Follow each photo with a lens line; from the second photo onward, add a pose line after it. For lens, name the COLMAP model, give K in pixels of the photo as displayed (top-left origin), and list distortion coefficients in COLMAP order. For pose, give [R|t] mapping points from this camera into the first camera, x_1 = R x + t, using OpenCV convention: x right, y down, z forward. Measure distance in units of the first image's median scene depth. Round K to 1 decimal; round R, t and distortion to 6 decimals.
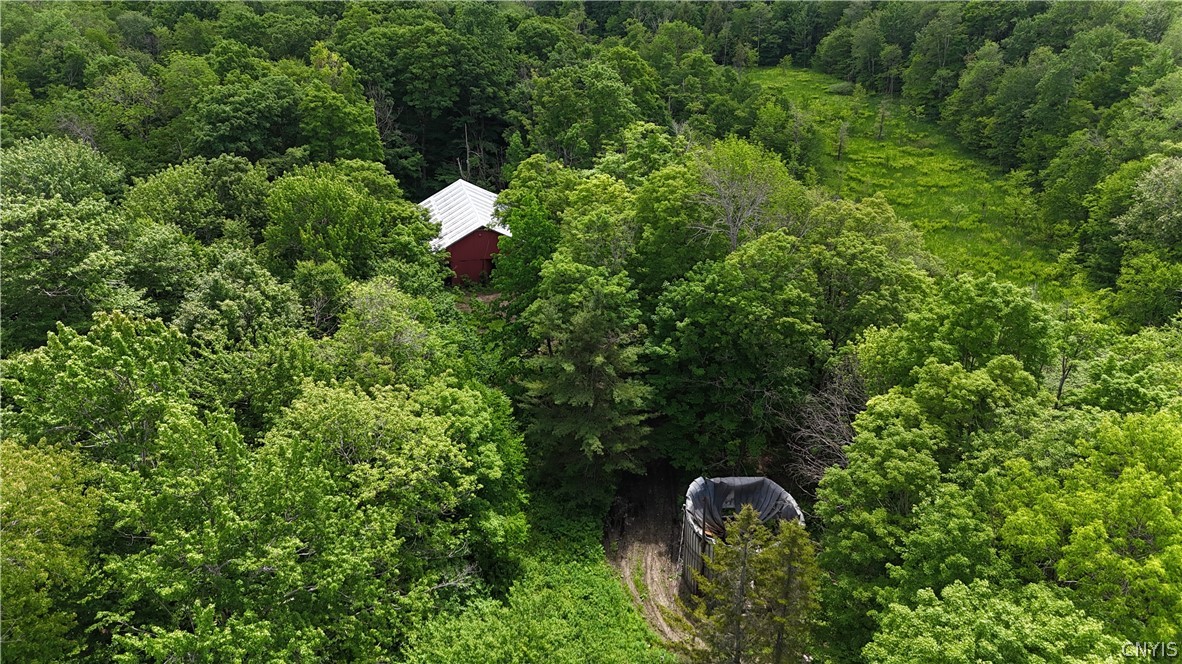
lens RADIAL K [[879.2, 0, 591.0], [0, 879.2, 332.0], [0, 0, 1]] dist [0.070288, -0.035020]
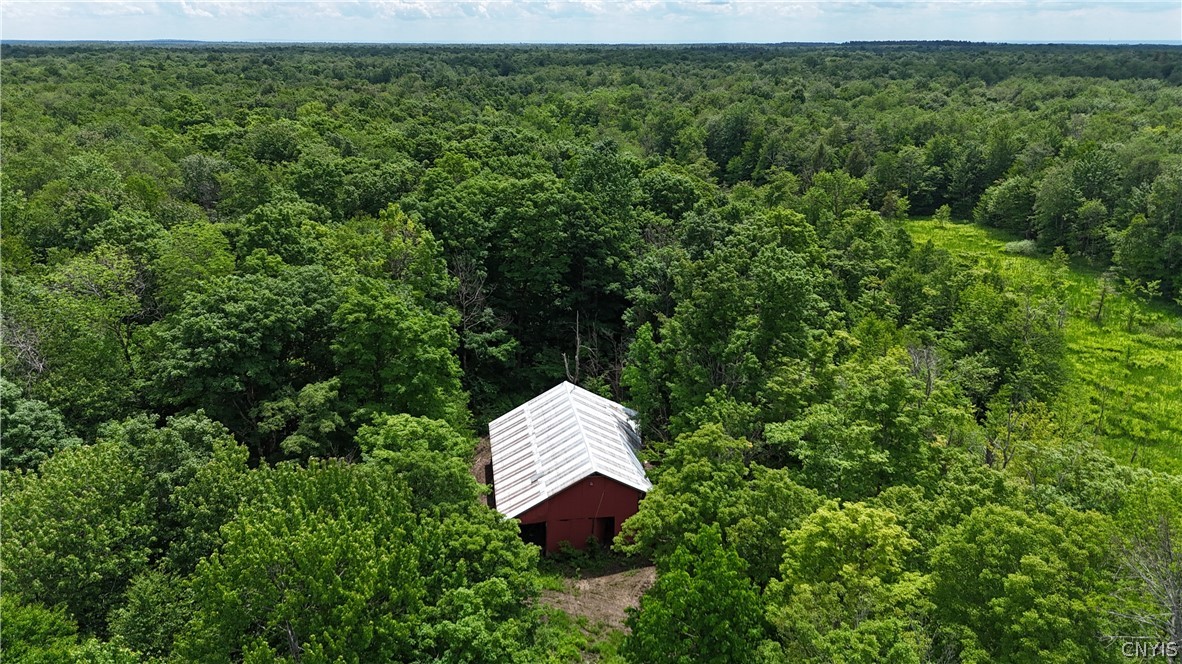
lens RADIAL K [[850.7, 0, 591.0], [0, 850.7, 332.0], [0, 0, 1]] dist [0.119070, -0.128878]
pose [[0.994112, 0.039350, -0.100965, -0.052916], [-0.051954, 0.990744, -0.125410, -0.117460], [0.095095, 0.129917, 0.986954, 0.271902]]
